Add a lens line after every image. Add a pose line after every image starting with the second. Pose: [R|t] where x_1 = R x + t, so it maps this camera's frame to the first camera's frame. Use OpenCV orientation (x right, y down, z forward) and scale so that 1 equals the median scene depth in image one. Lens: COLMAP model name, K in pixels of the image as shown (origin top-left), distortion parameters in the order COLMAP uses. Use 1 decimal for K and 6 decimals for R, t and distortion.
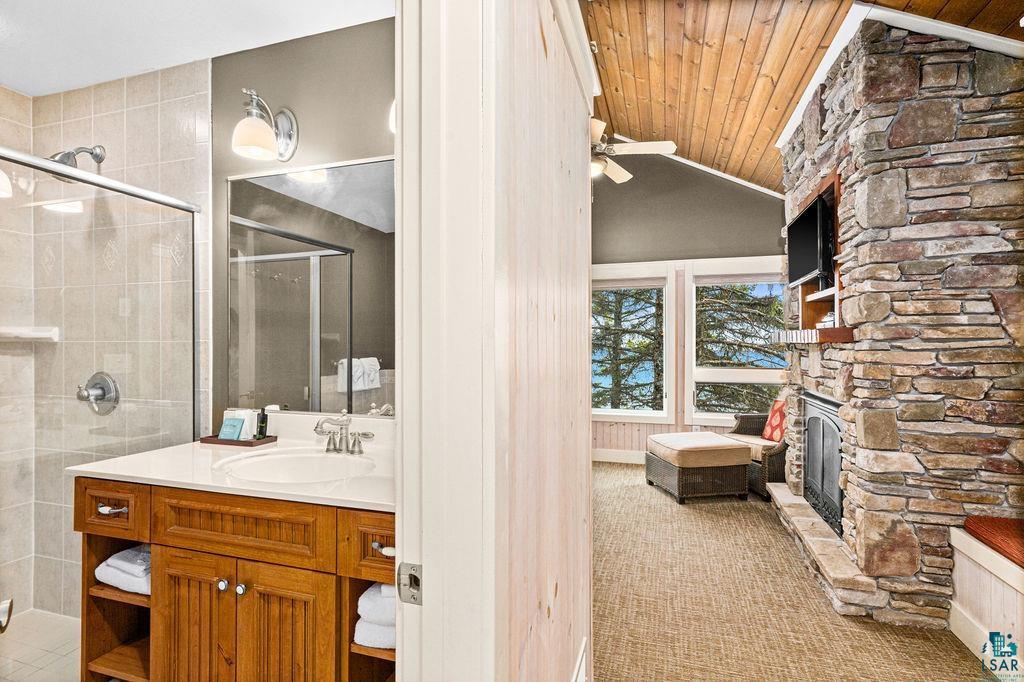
lens RADIAL K [[495.5, 0, 513.1], [0, 495.5, 344.7], [0, 0, 1]] dist [-0.001003, 0.002241]
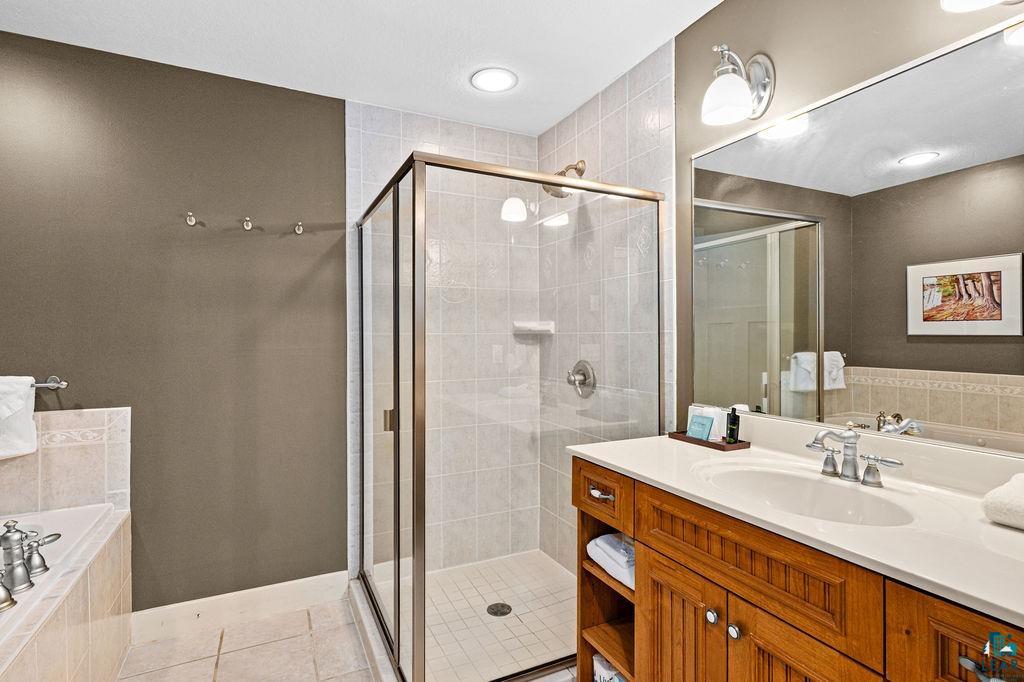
lens RADIAL K [[495.5, 0, 511.4], [0, 495.5, 338.0], [0, 0, 1]] dist [-0.001003, 0.002241]
pose [[0.691842, 0.000112, -0.722049, -0.146616], [0.002634, 0.999993, 0.002679, 0.001628], [0.722044, -0.003756, 0.691837, 0.115102]]
